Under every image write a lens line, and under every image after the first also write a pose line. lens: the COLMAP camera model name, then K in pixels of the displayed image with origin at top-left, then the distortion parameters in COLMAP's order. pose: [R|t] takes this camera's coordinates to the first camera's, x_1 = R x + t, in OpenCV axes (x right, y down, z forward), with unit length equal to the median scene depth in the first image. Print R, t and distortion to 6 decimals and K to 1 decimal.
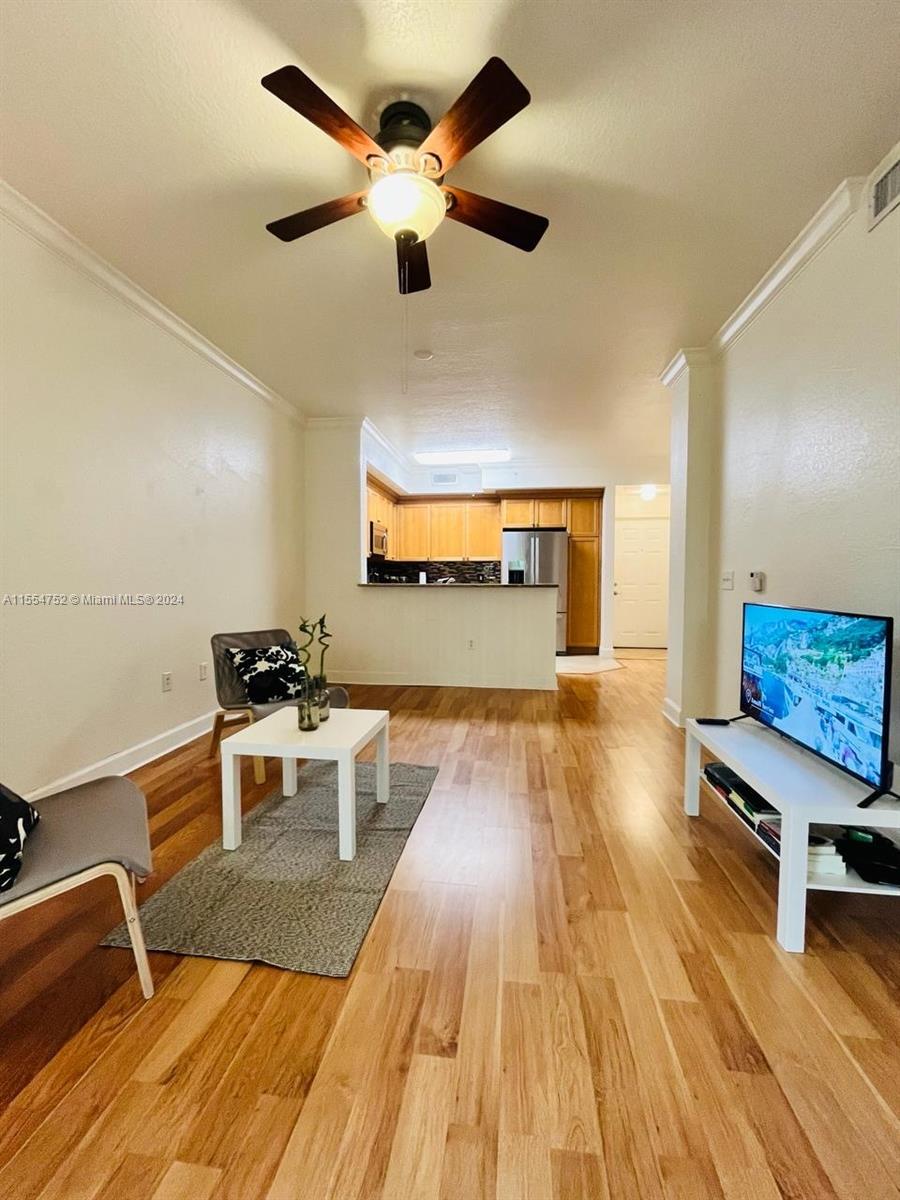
lens RADIAL K [[494.3, 0, 452.6], [0, 494.3, 597.4], [0, 0, 1]] dist [-0.003000, 0.000248]
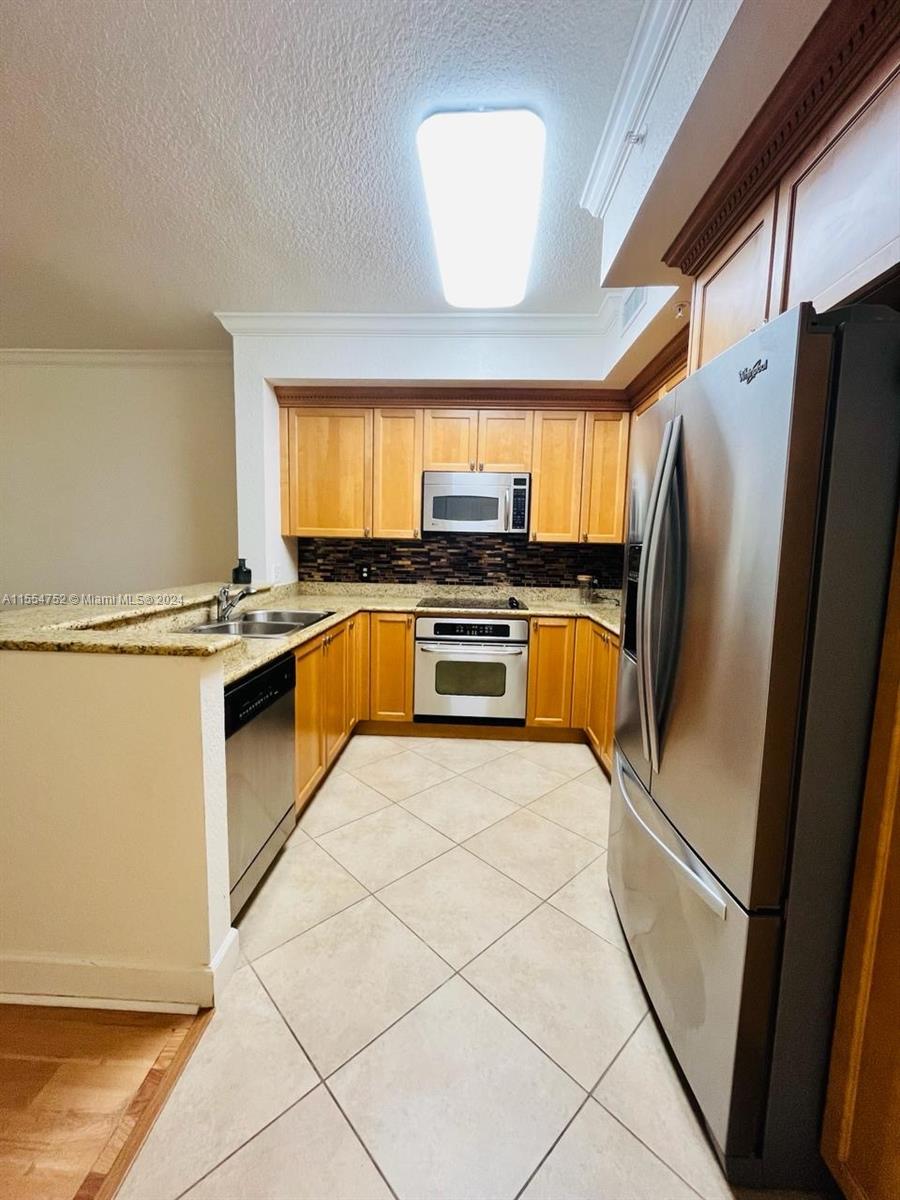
lens RADIAL K [[494.3, 0, 447.4], [0, 494.3, 597.3], [0, 0, 1]] dist [-0.003000, 0.000248]
pose [[0.076344, 0.101877, -0.991863, 1.088148], [-0.061842, 0.993335, 0.097268, -0.200417], [0.995162, 0.053913, 0.082136, 2.767102]]
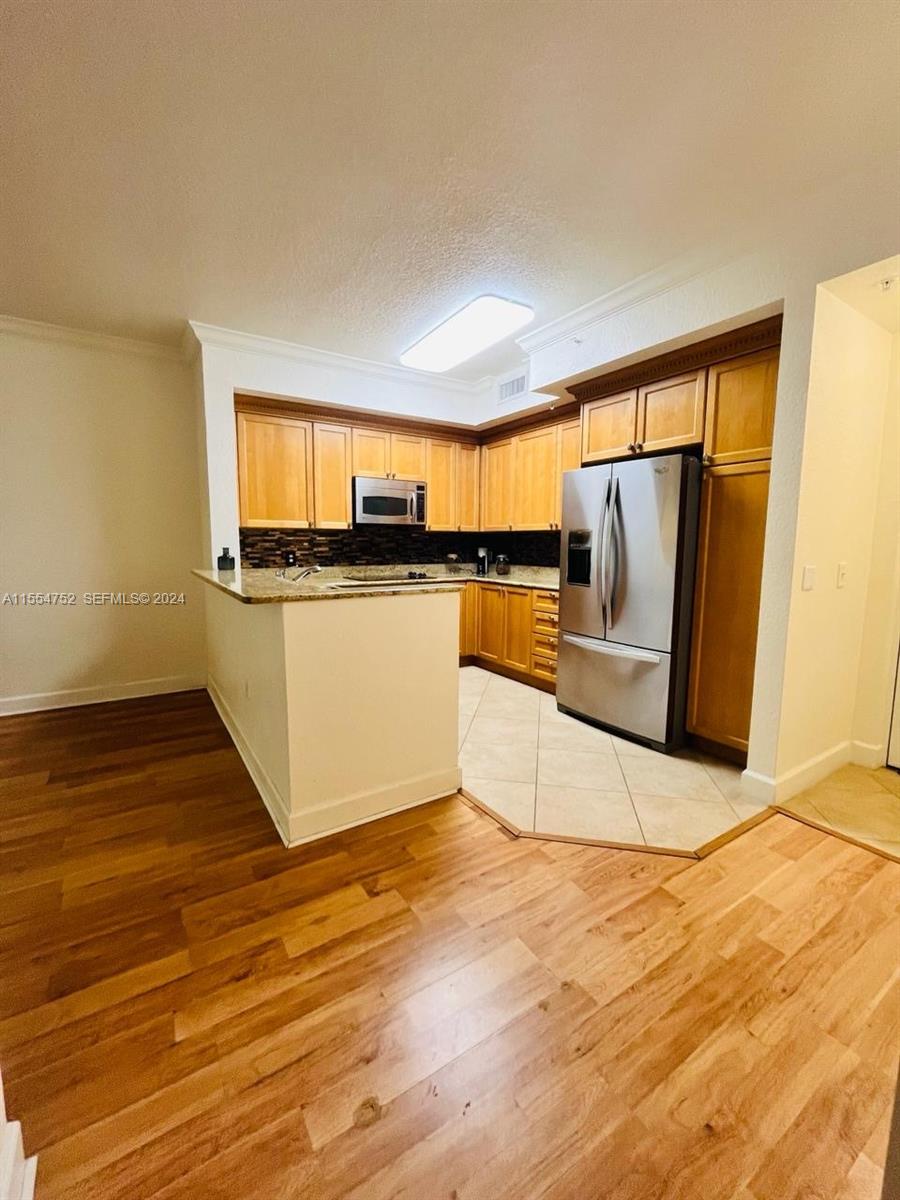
lens RADIAL K [[494.3, 0, 448.6], [0, 494.3, 600.3], [0, 0, 1]] dist [-0.003000, 0.000248]
pose [[0.640086, 0.093240, -0.762624, 1.305770], [-0.035017, 0.995118, 0.092275, -0.140290], [0.767505, -0.032360, 0.640226, 1.825570]]
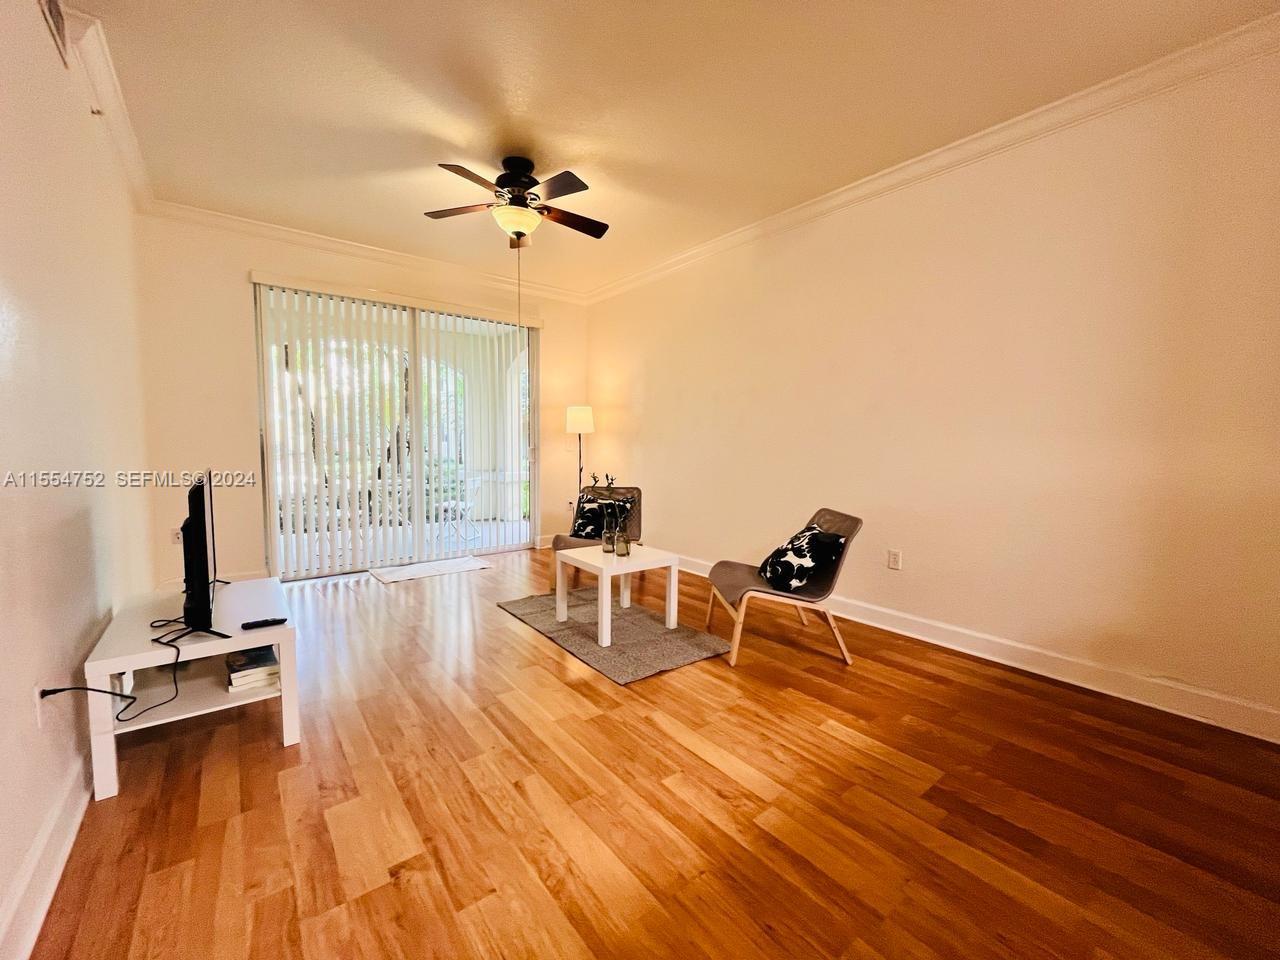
lens RADIAL K [[527.3, 0, 641.0], [0, 527.3, 503.5], [0, 0, 1]] dist [-0.003000, 0.000248]
pose [[-0.705912, 0.084039, -0.703296, 0.673739], [-0.034817, 0.987619, 0.152960, -0.099403], [0.707443, 0.132463, -0.694246, 2.010103]]
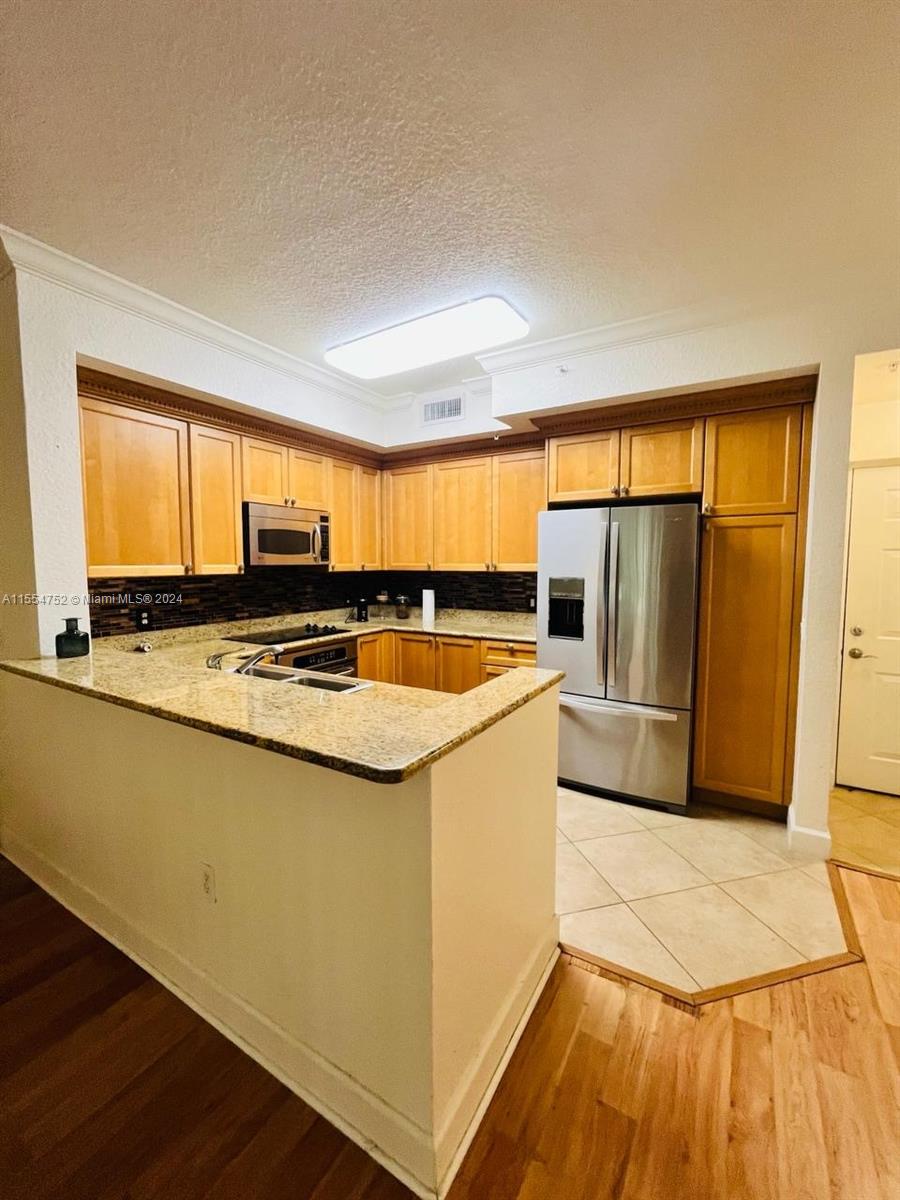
lens RADIAL K [[494.3, 0, 450.9], [0, 494.3, 598.9], [0, 0, 1]] dist [-0.003000, 0.000248]
pose [[0.912914, 0.028970, -0.407122, 0.661583], [-0.013564, 0.999080, 0.040677, -0.220578], [0.407926, -0.031612, 0.912467, 1.740514]]
